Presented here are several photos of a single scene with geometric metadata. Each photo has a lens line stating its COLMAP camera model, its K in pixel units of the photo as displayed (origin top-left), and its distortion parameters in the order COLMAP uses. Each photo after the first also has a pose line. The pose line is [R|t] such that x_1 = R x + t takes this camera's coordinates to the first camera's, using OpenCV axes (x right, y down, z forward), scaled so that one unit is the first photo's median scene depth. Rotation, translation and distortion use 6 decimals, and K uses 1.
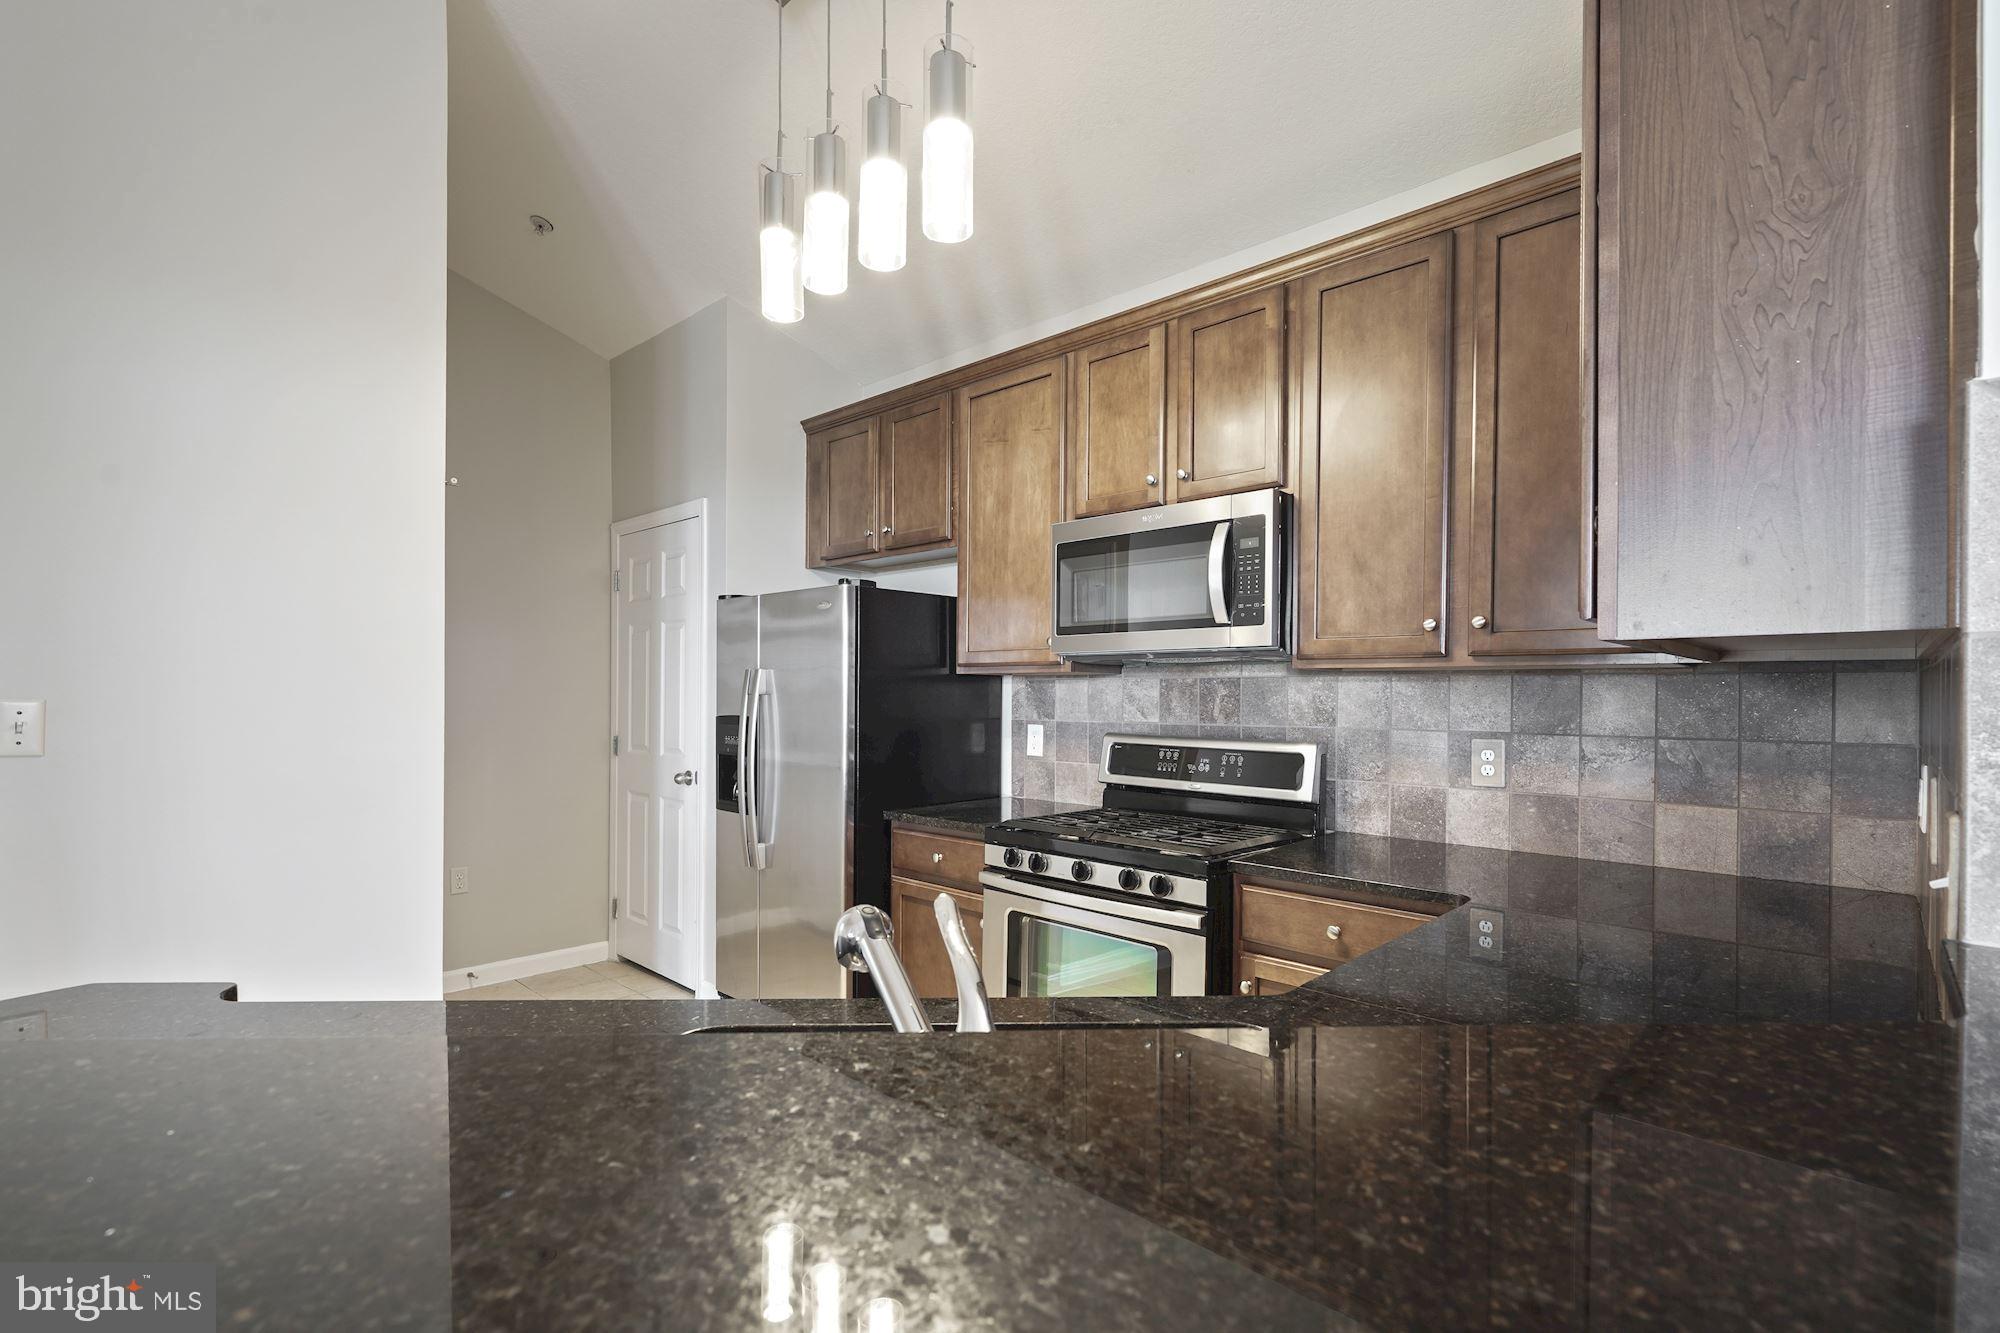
lens RADIAL K [[914.0, 0, 997.4], [0, 914.0, 698.5], [0, 0, 1]] dist [0.005815, 0.000167]
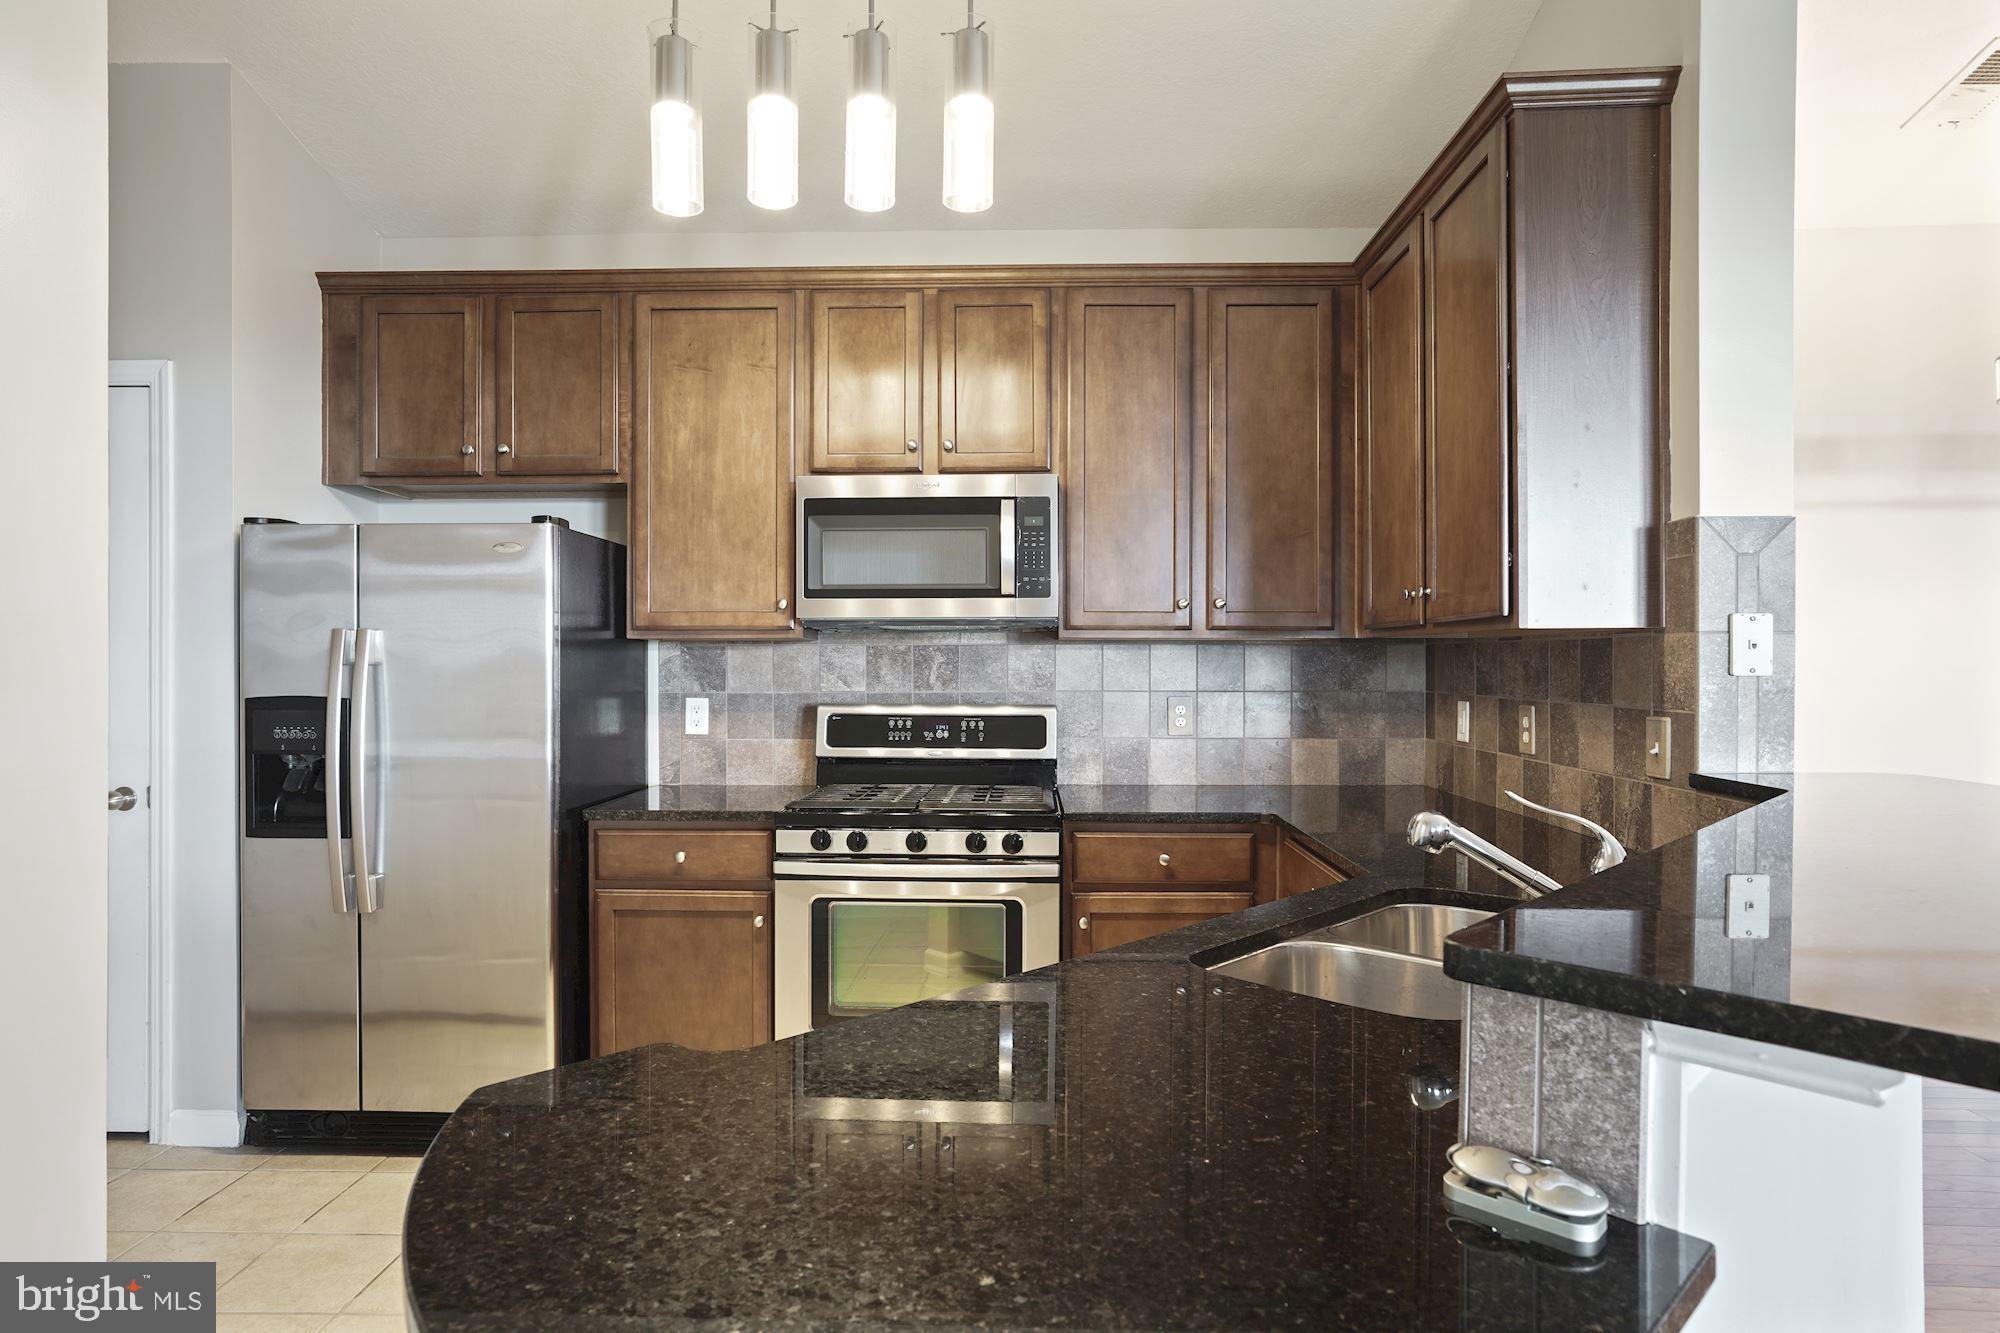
lens RADIAL K [[1102.3, 0, 996.1], [0, 1102.3, 665.7], [0, 0, 1]] dist [-0.020188, 0.000742]
pose [[0.745933, -0.008924, 0.665962, -0.561225], [0.008566, 0.999956, 0.003805, -0.004304], [-0.665966, 0.002866, 0.745976, 0.052477]]
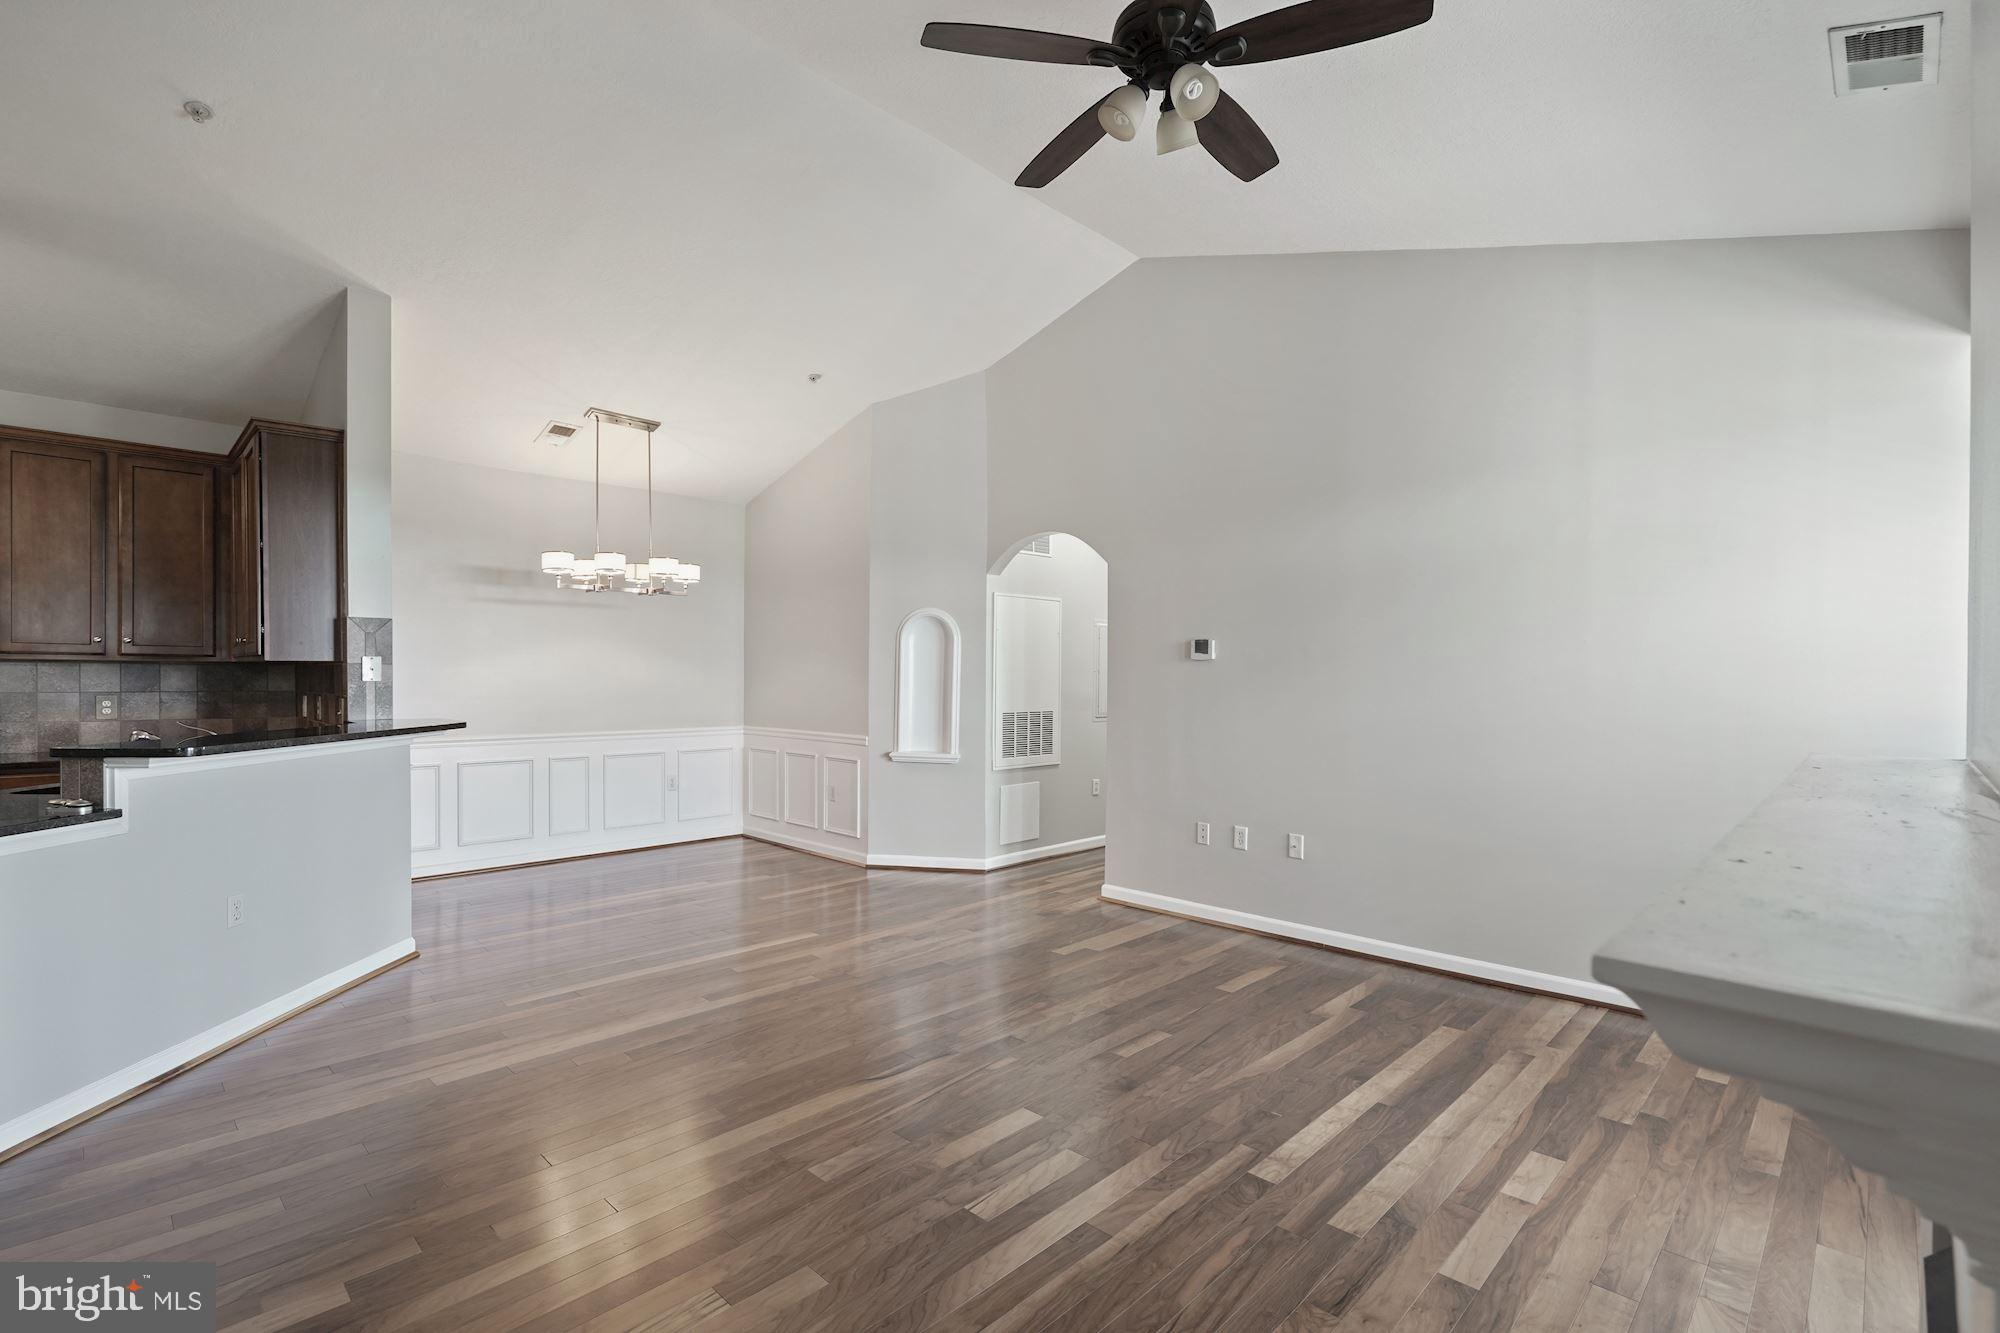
lens RADIAL K [[914.0, 0, 983.7], [0, 914.0, 684.2], [0, 0, 1]] dist [0.005815, 0.000167]
pose [[0.035957, -0.014086, 0.999254, -1.234928], [0.000290, 0.999901, 0.014085, -0.006863], [-0.999353, -0.000217, 0.035958, -0.869702]]
